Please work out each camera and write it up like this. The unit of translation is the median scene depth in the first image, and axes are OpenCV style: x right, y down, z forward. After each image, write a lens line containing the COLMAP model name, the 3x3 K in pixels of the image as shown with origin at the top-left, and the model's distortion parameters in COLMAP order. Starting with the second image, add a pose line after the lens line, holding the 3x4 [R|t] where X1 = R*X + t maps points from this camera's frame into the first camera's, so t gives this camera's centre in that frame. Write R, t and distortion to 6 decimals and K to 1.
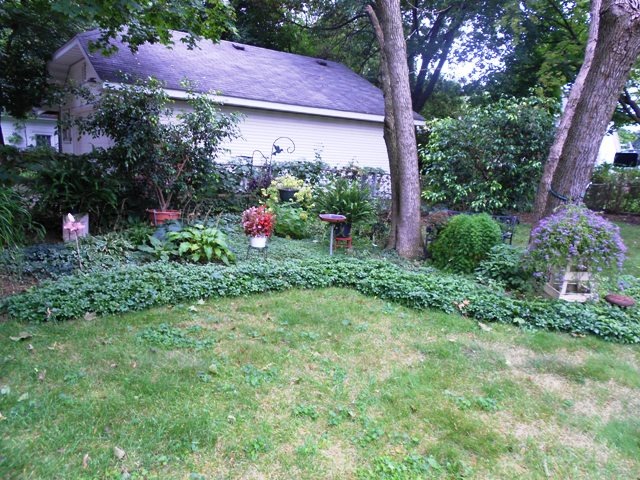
lens RADIAL K [[484.2, 0, 319.7], [0, 484.2, 239.7], [0, 0, 1]] dist [0.003913, 0.000539]
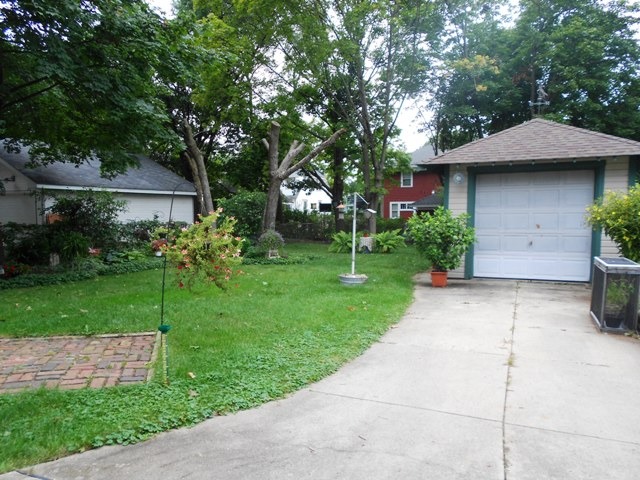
lens RADIAL K [[484.2, 0, 319.8], [0, 484.2, 240.8], [0, 0, 1]] dist [0.003913, 0.000539]
pose [[0.881911, -0.081008, 0.464403, -0.441402], [0.124619, 0.990142, -0.063939, 0.161705], [-0.454645, 0.114262, 0.883313, -1.286428]]
